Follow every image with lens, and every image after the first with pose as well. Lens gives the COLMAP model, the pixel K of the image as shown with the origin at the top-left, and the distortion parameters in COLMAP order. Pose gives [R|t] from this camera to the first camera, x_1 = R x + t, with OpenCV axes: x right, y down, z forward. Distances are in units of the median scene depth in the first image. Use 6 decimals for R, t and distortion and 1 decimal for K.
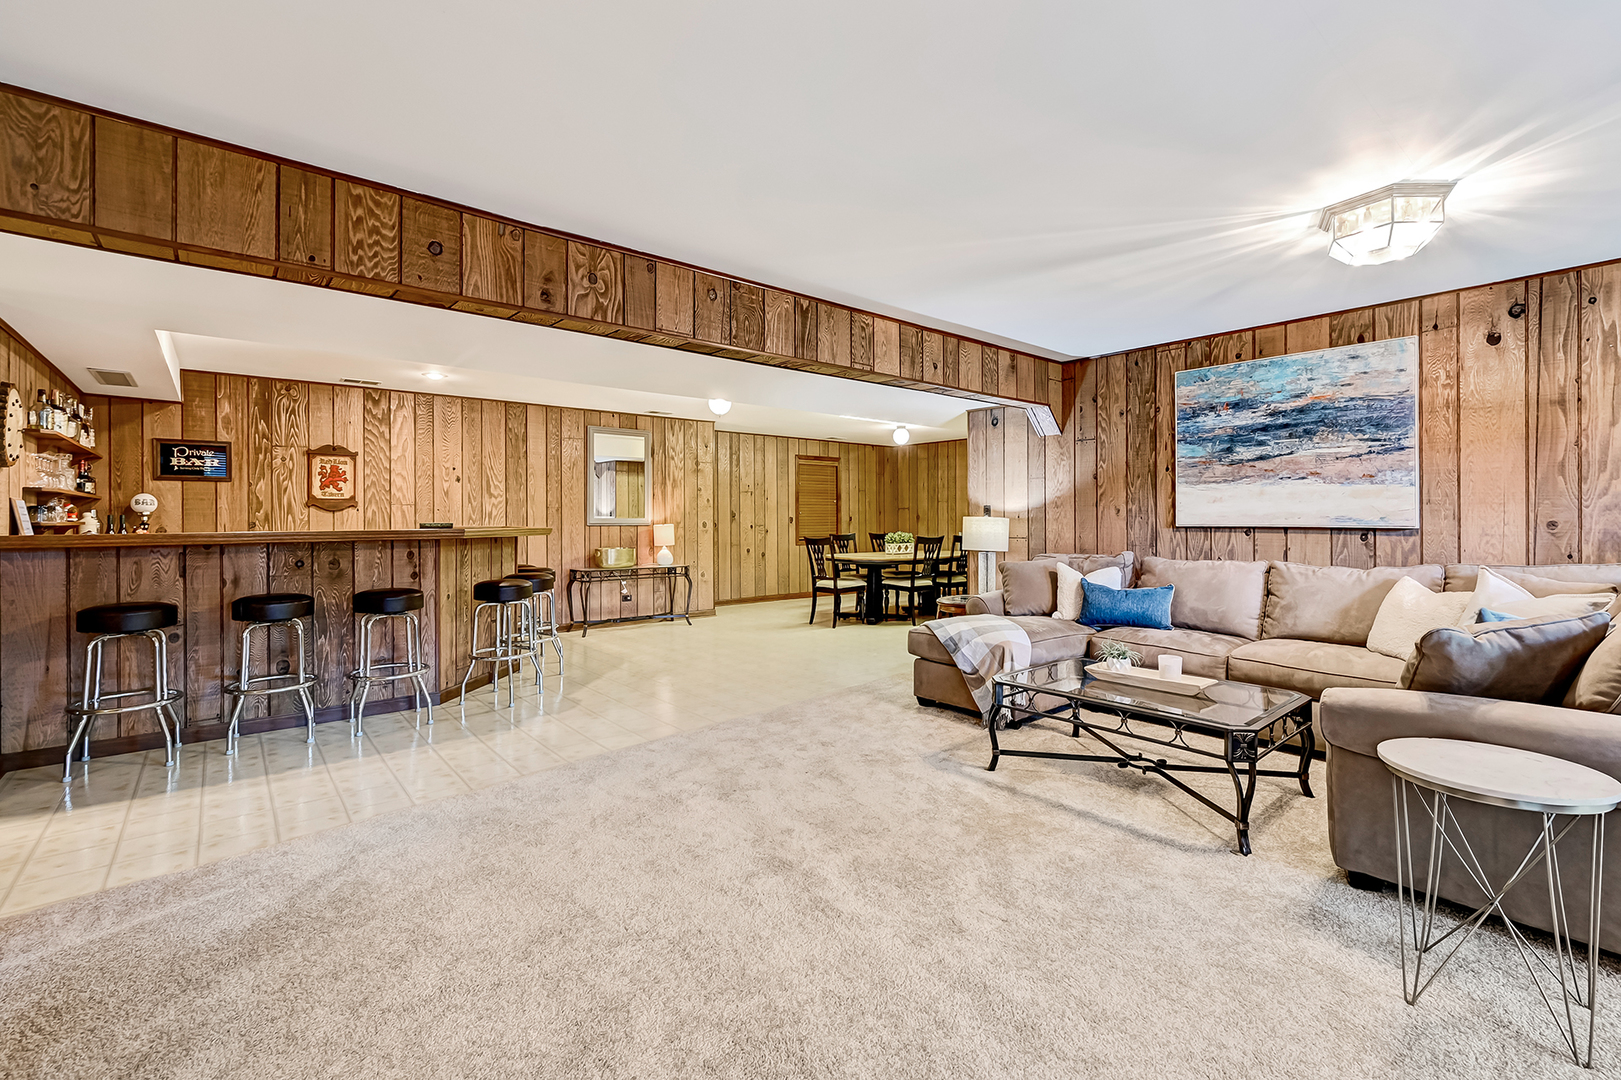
lens RADIAL K [[680.7, 0, 812.3], [0, 680.7, 513.6], [0, 0, 1]] dist [-0.000896, -0.000161]
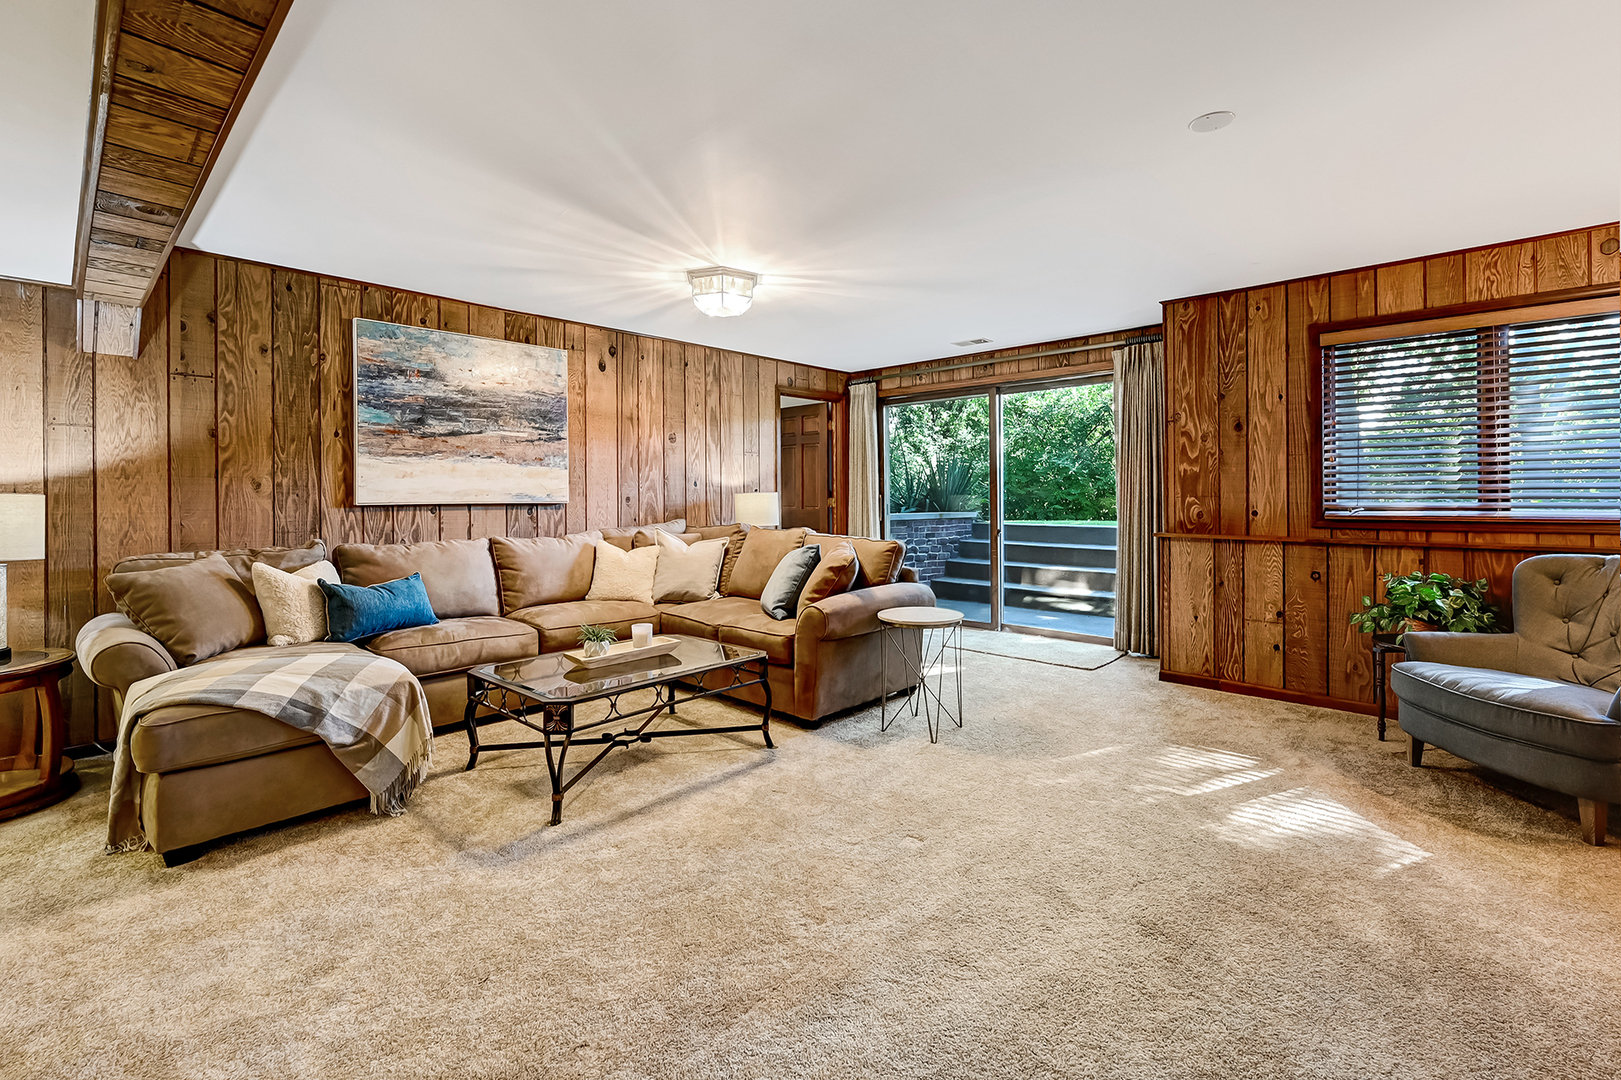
lens RADIAL K [[721.9, 0, 812.1], [0, 721.9, 492.4], [0, 0, 1]] dist [-0.000801, -0.000049]
pose [[-0.108017, 0.006605, 0.994127, -0.440121], [-0.001656, 0.999975, -0.006824, 0.009226], [-0.994148, -0.002384, -0.108003, 0.616289]]
